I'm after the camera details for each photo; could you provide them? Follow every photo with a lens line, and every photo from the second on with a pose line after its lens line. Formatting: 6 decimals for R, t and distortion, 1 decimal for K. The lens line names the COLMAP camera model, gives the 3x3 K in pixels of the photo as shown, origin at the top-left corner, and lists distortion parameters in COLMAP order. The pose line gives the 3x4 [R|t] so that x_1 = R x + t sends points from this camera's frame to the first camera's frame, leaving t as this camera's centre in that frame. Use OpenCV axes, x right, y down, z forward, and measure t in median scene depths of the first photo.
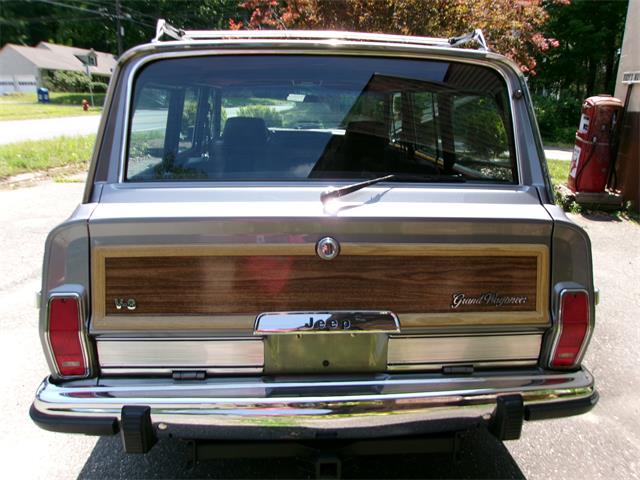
lens RADIAL K [[495.0, 0, 323.6], [0, 495.0, 229.5], [0, 0, 1]] dist [-0.005867, 0.004675]
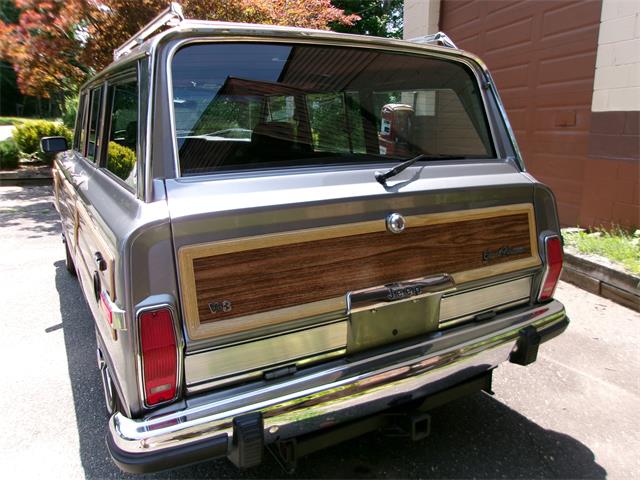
lens RADIAL K [[502.9, 0, 318.5], [0, 502.9, 227.3], [0, 0, 1]] dist [-0.007895, 0.004990]
pose [[0.899355, -0.110125, 0.423123, -0.585708], [0.125090, 0.992116, -0.007666, 0.033884], [-0.418943, 0.059823, 0.906040, 0.075815]]
